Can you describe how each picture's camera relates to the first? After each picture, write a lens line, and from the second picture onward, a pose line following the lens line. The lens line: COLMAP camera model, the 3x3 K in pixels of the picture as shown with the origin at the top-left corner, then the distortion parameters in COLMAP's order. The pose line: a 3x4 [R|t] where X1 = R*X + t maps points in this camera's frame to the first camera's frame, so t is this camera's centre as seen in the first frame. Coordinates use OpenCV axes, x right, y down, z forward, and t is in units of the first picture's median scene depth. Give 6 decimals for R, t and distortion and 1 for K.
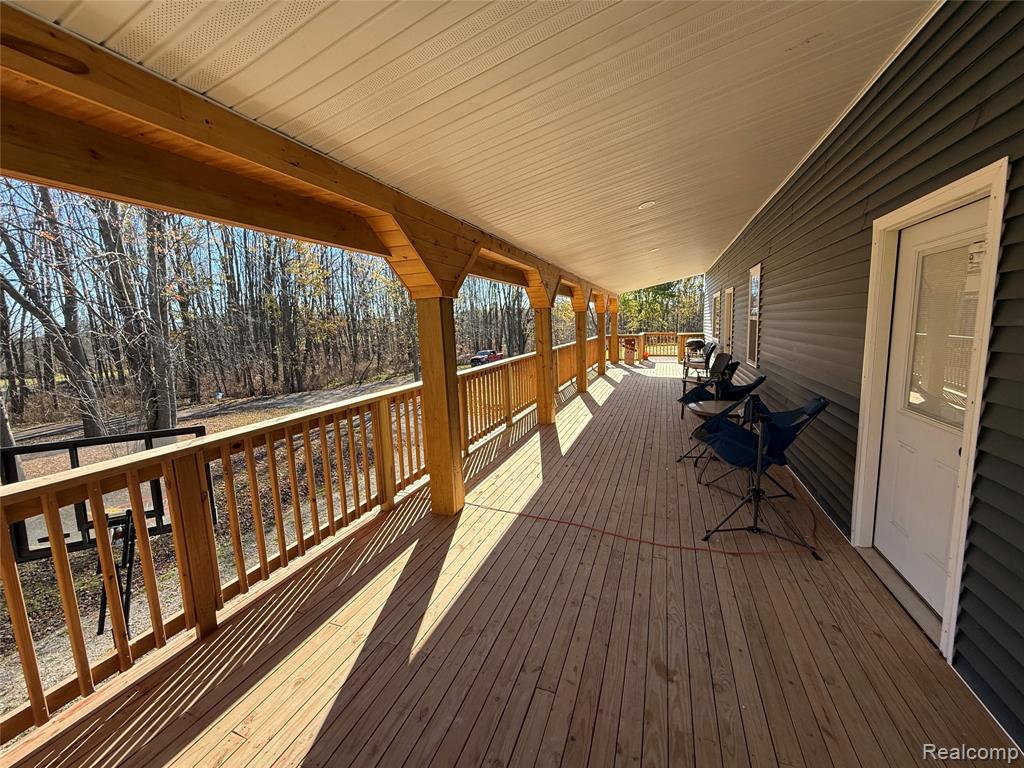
lens RADIAL K [[412.3, 0, 512.0], [0, 412.3, 384.0], [0, 0, 1]] dist [0.008843, 0.000136]
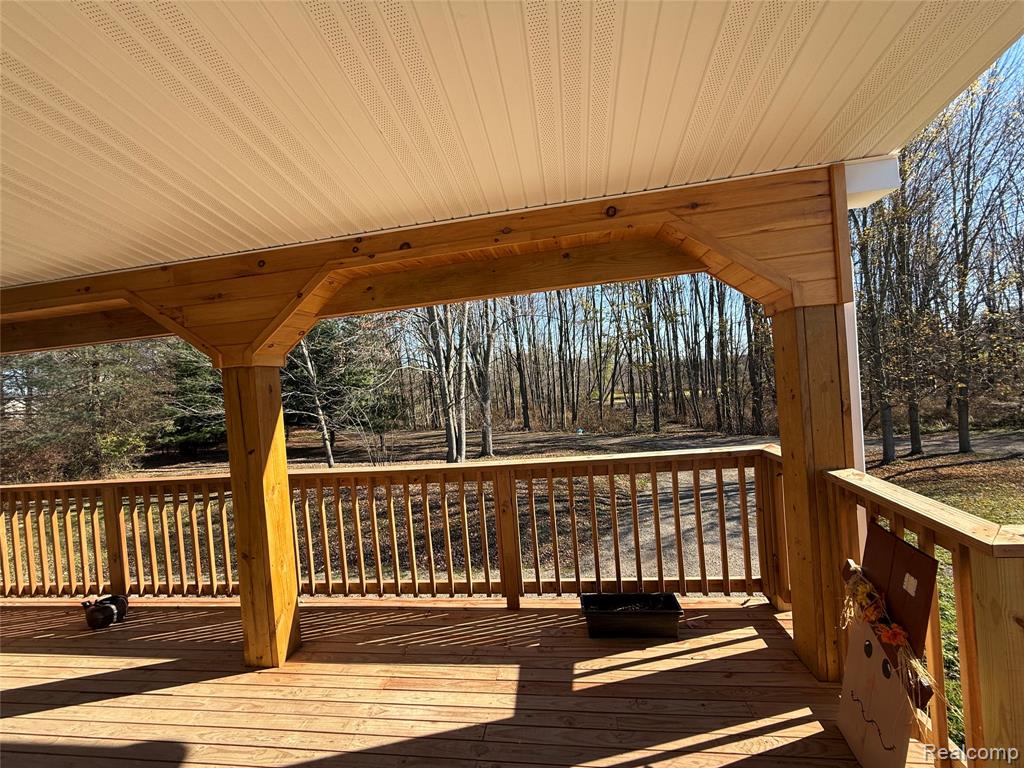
lens RADIAL K [[335.7, 0, 512.0], [0, 335.7, 384.0], [0, 0, 1]] dist [0.001260, 0.000033]
pose [[0.222035, 0.024448, -0.974732, 0.275564], [-0.057029, 0.998300, 0.012048, -0.117808], [0.973370, 0.052913, 0.223051, 0.705353]]
